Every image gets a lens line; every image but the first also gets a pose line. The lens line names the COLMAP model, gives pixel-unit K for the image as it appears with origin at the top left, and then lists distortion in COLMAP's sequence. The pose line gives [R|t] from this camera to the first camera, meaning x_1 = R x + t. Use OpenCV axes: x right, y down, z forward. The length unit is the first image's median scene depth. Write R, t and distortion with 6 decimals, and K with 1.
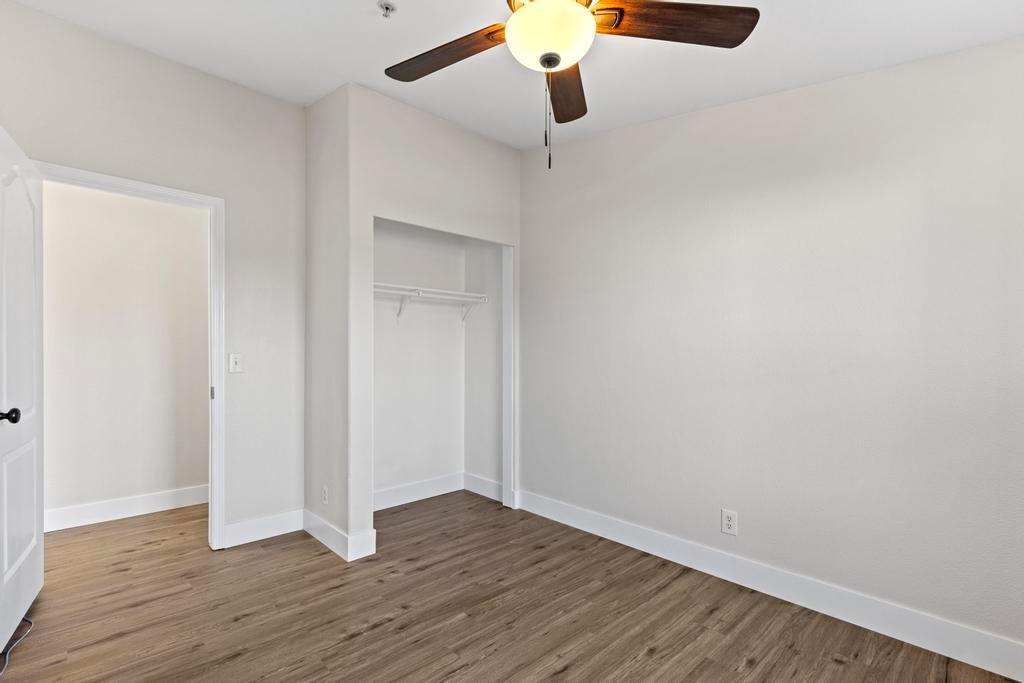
lens RADIAL K [[464.4, 0, 514.5], [0, 464.4, 348.6], [0, 0, 1]] dist [0.004010, -0.001506]
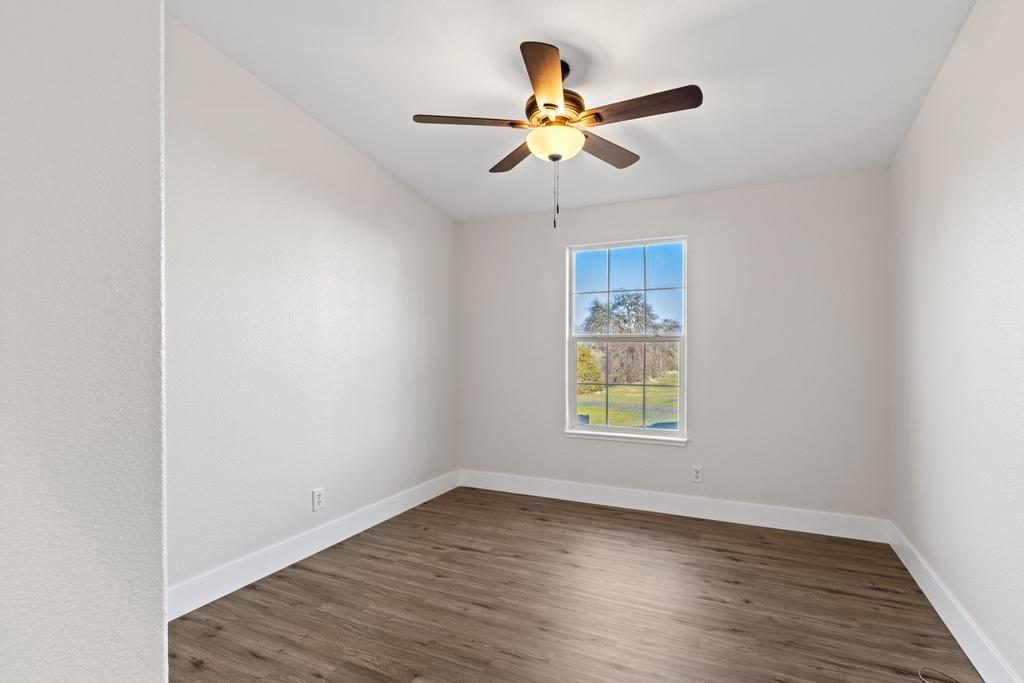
lens RADIAL K [[513.5, 0, 514.2], [0, 513.5, 344.9], [0, 0, 1]] dist [0.000260, -0.000431]
pose [[-0.354181, -0.001084, 0.935176, -0.944227], [-0.009447, 0.999952, -0.002419, 0.006033], [-0.935129, -0.009692, -0.354174, 1.116372]]
